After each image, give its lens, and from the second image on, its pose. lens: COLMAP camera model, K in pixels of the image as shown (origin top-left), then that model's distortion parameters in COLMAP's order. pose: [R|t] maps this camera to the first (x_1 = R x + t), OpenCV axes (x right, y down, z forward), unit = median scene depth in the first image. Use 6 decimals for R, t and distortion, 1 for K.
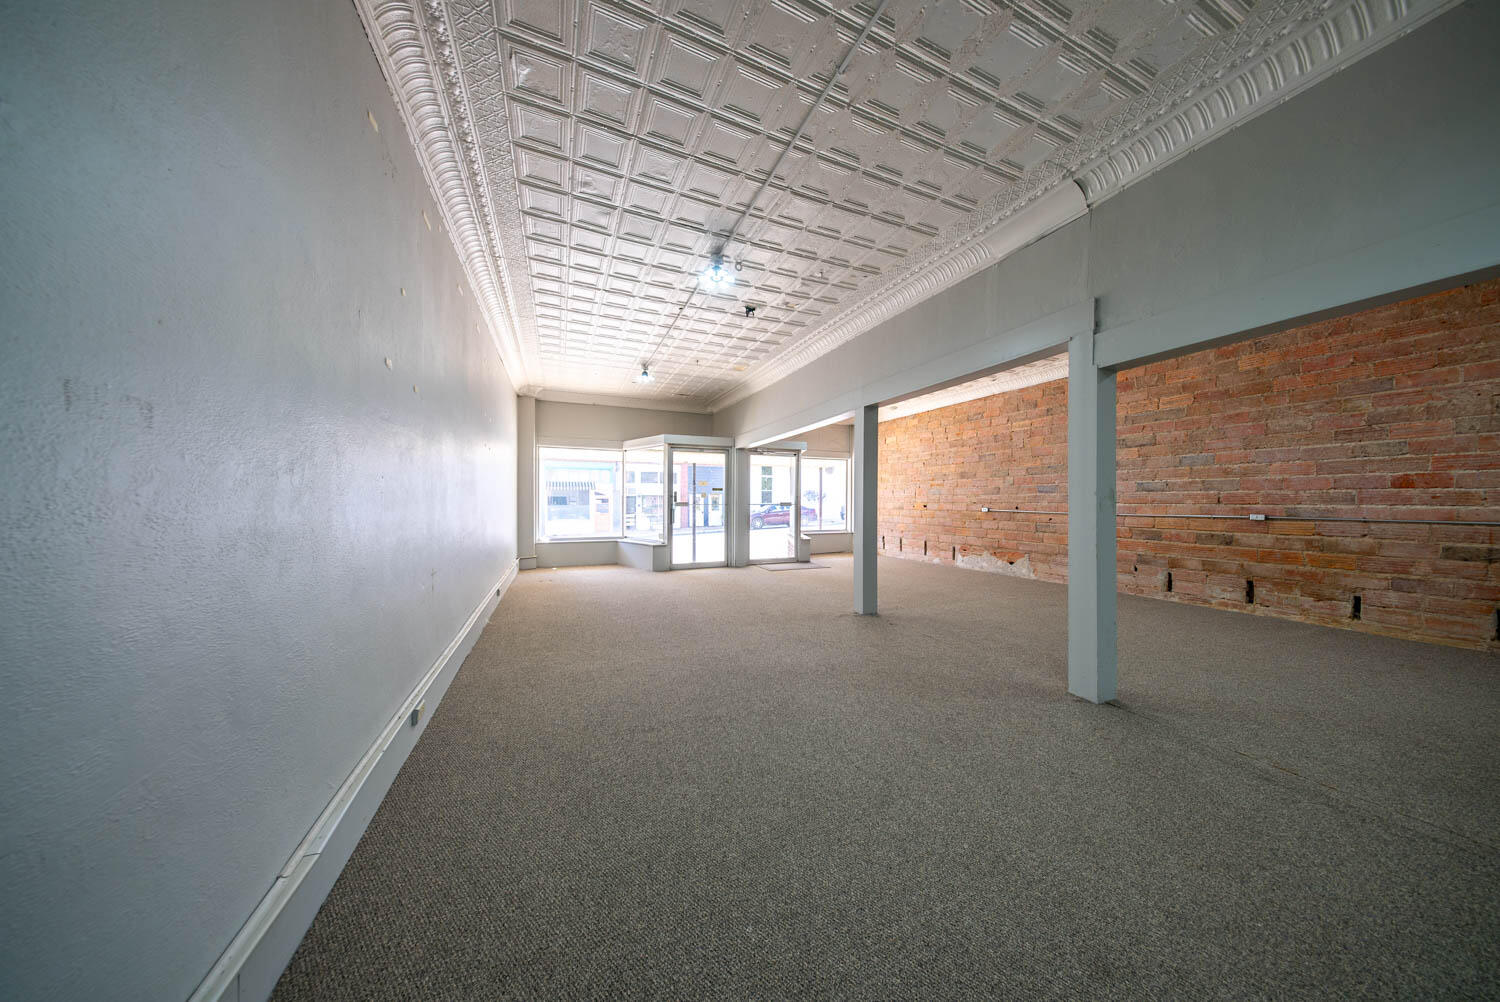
lens RADIAL K [[445.1, 0, 746.0], [0, 445.1, 502.7], [0, 0, 1]] dist [-0.001966, -0.000682]
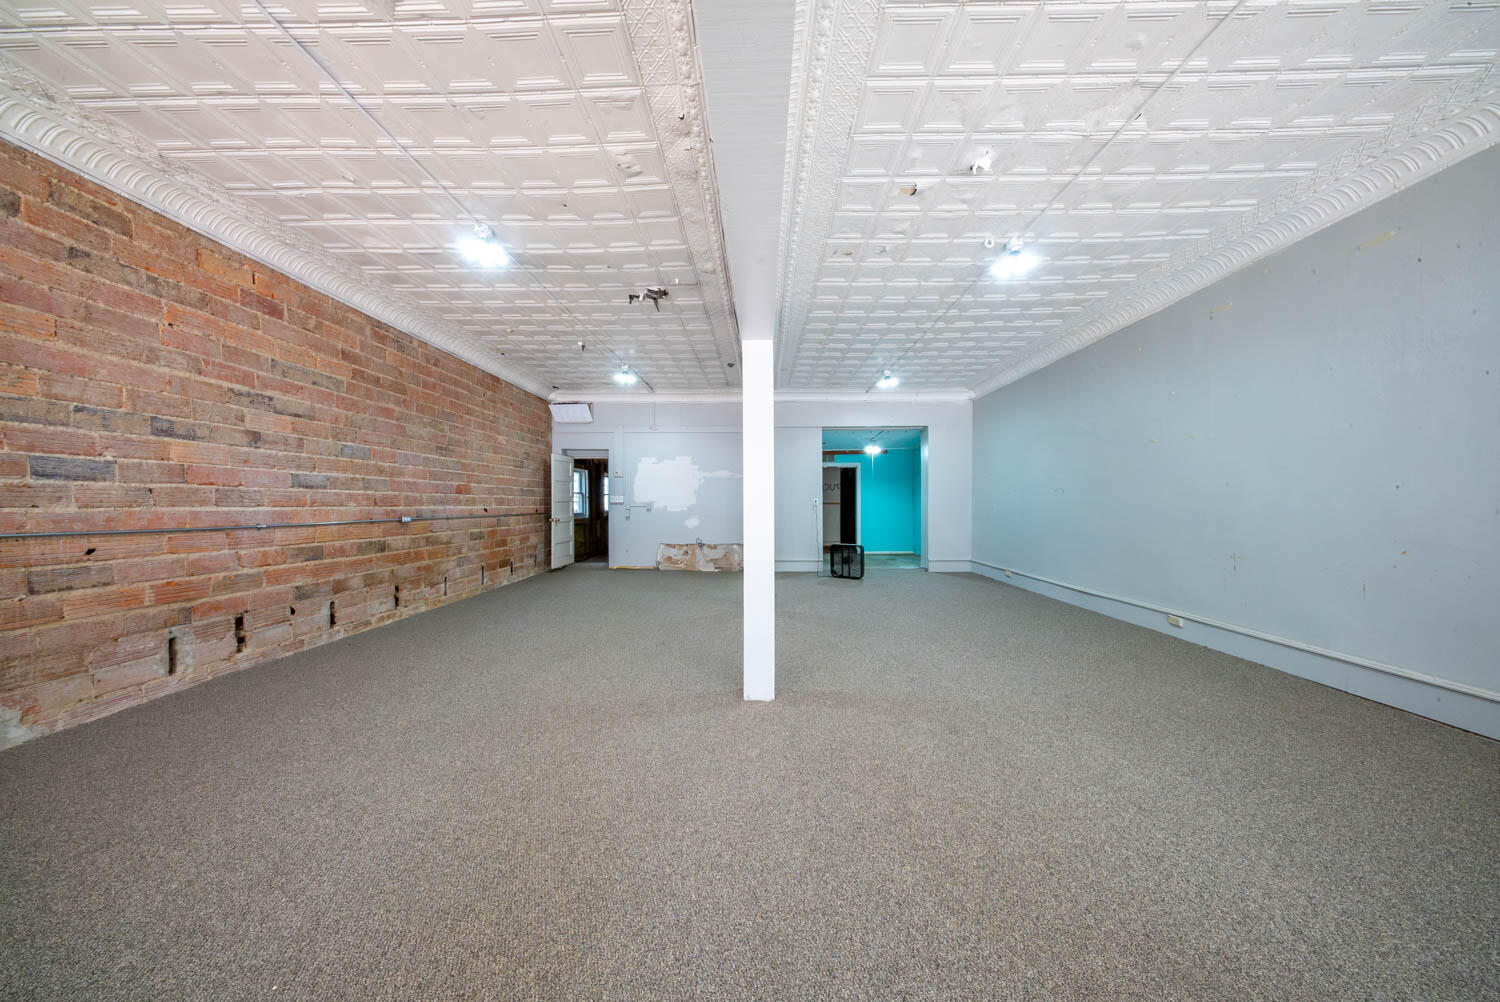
lens RADIAL K [[445.1, 0, 750.9], [0, 445.1, 503.4], [0, 0, 1]] dist [-0.001966, -0.000682]
pose [[-0.912447, -0.000788, 0.409194, 0.025344], [0.000487, 0.999995, 0.003010, -0.003213], [-0.409195, 0.002946, -0.912442, 1.011805]]
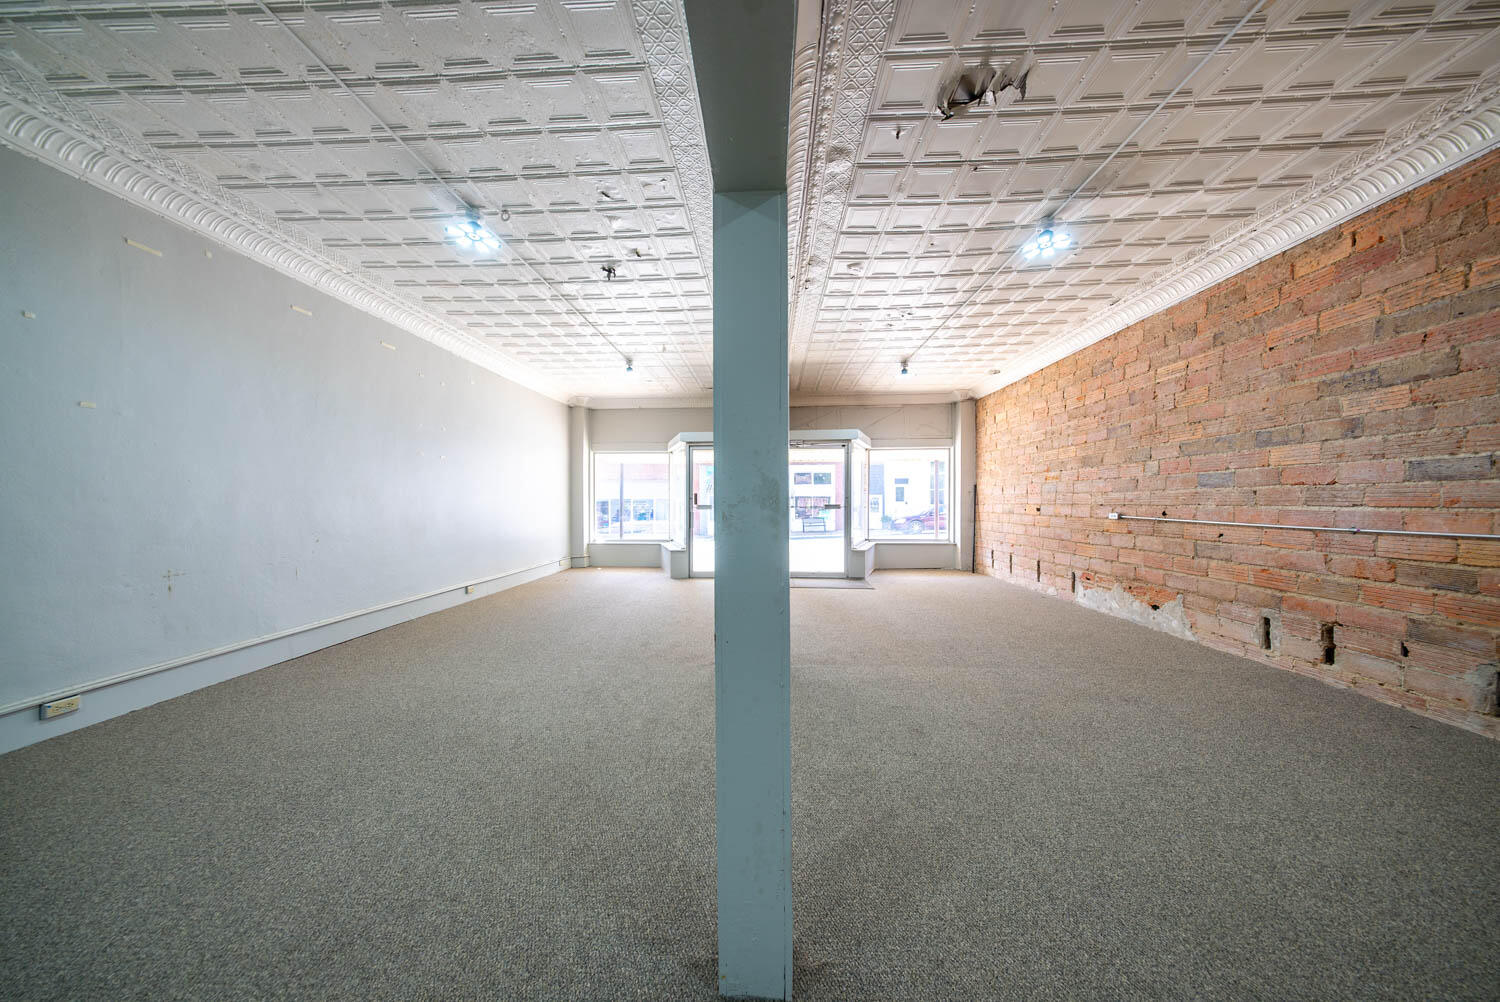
lens RADIAL K [[445.1, 0, 746.0], [0, 445.1, 504.2], [0, 0, 1]] dist [-0.001966, -0.000682]
pose [[0.899596, -0.003230, -0.436712, 0.362928], [0.003656, 0.999993, 0.000134, -0.003015], [0.436709, -0.001717, 0.899601, 0.231831]]
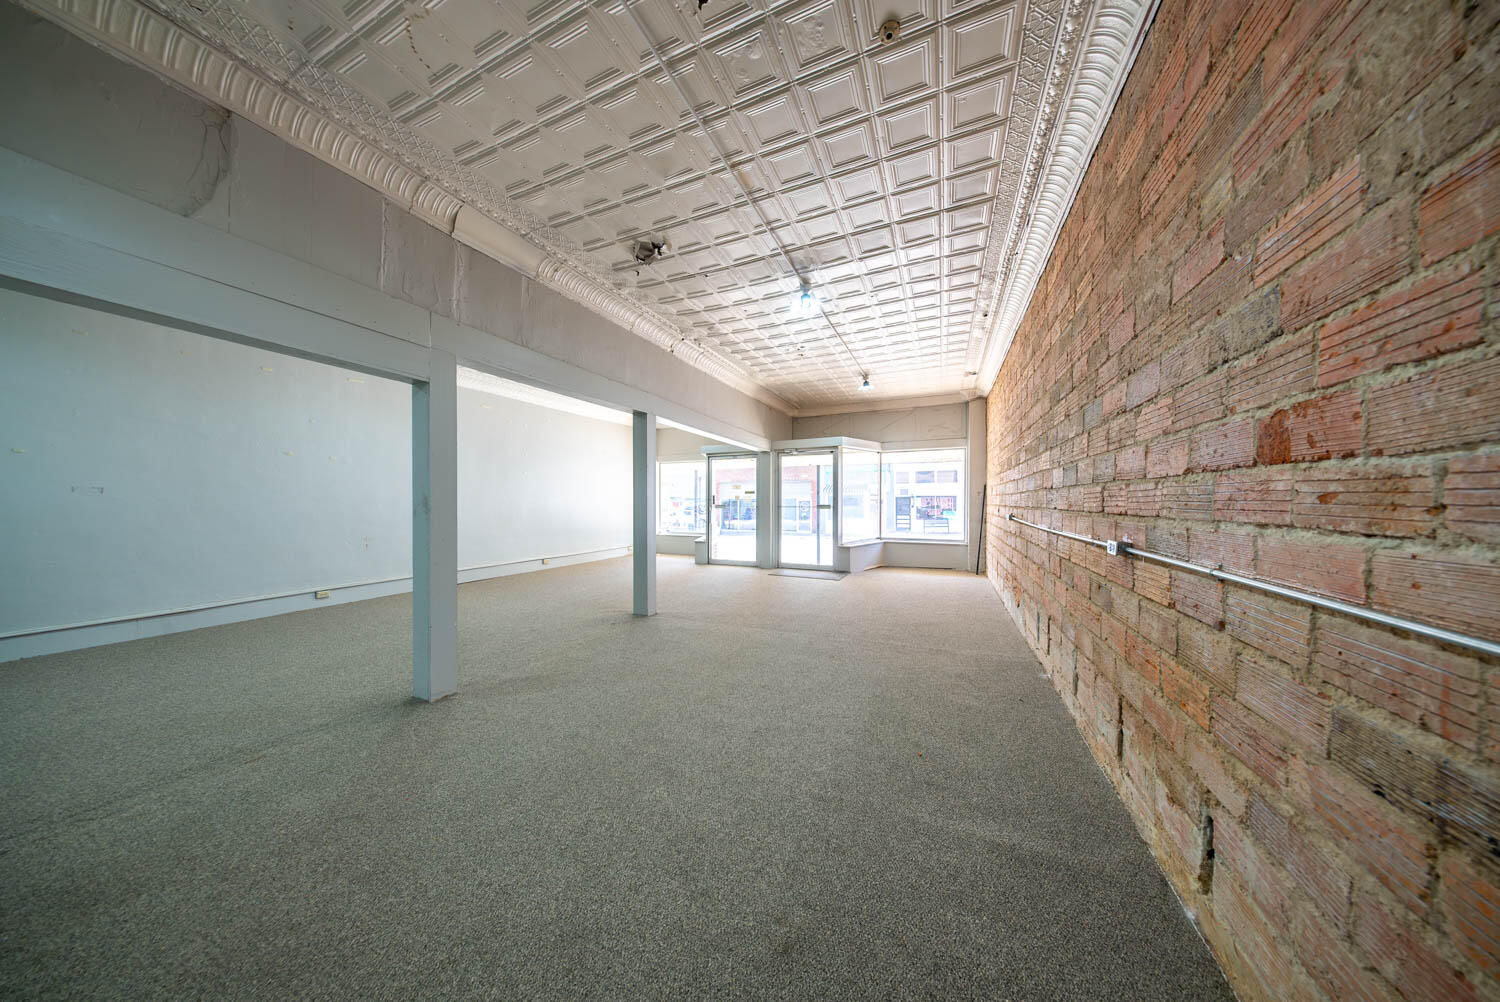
lens RADIAL K [[445.1, 0, 747.8], [0, 445.1, 501.3], [0, 0, 1]] dist [-0.001966, -0.000682]
pose [[0.685996, -0.005232, -0.727586, 0.775374], [0.001815, 0.999983, -0.005480, -0.003638], [0.727603, 0.002438, 0.685994, 0.309884]]
